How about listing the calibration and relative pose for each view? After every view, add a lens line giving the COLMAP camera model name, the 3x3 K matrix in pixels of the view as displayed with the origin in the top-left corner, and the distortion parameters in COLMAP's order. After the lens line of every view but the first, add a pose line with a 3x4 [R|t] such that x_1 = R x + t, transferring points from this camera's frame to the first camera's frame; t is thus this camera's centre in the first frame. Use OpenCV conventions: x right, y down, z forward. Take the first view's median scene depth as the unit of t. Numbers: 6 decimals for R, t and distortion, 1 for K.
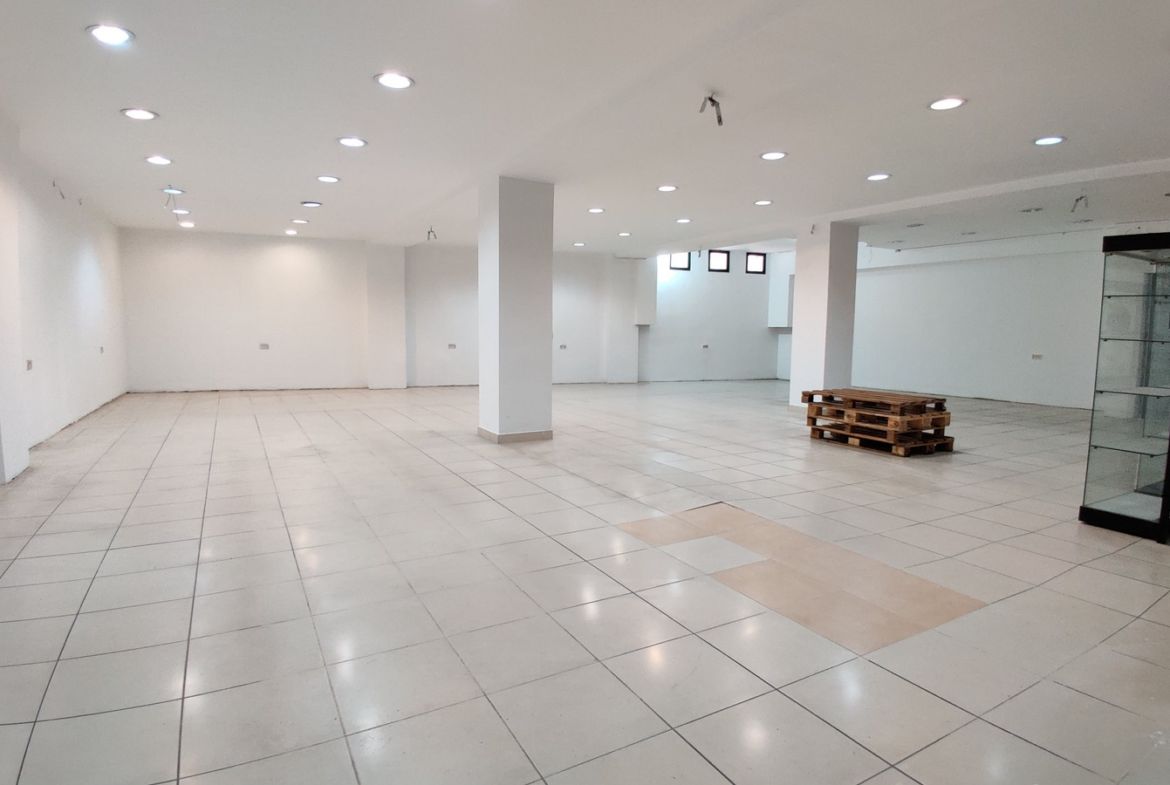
lens RADIAL K [[620.6, 0, 583.1], [0, 620.6, 387.2], [0, 0, 1]] dist [0.000924, -0.018994]
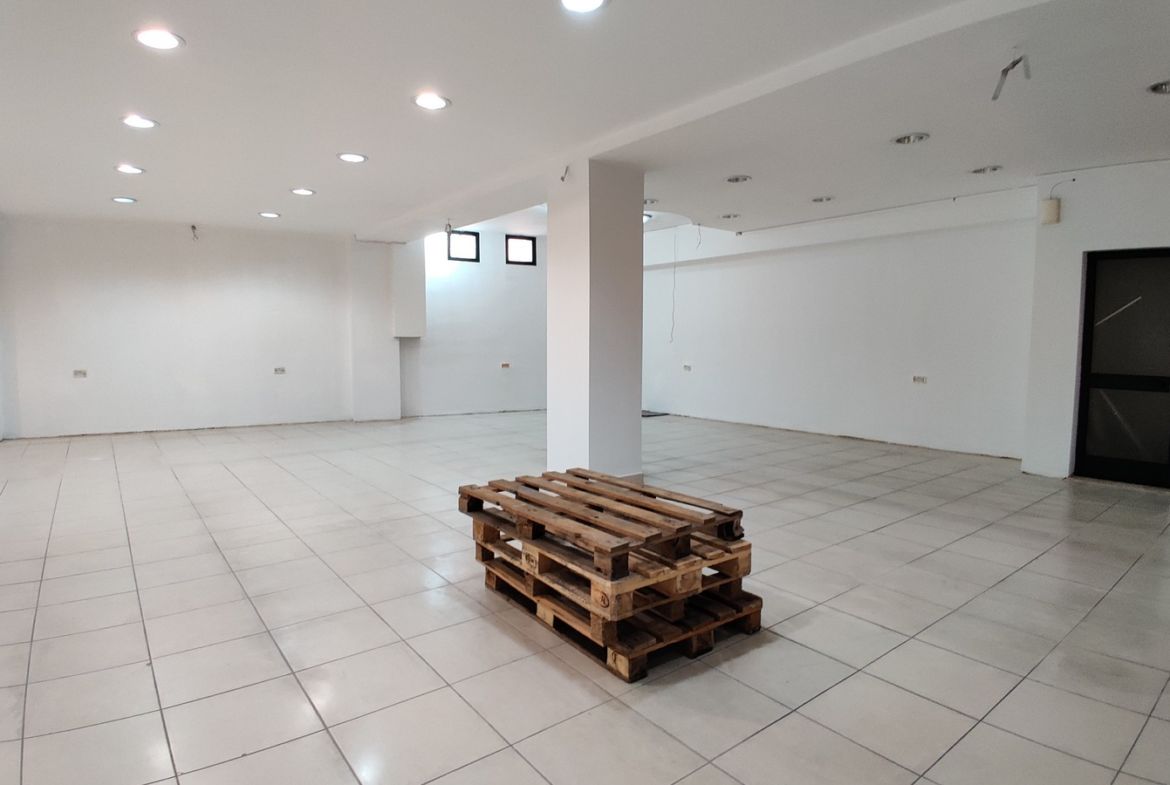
lens RADIAL K [[622.4, 0, 585.0], [0, 622.4, 392.5], [0, 0, 1]] dist [-0.002051, -0.000190]
pose [[0.988391, -0.020849, 0.150496, 0.376817], [0.021985, 0.999741, -0.005887, -0.057297], [-0.150335, 0.009127, 0.988593, 0.534904]]
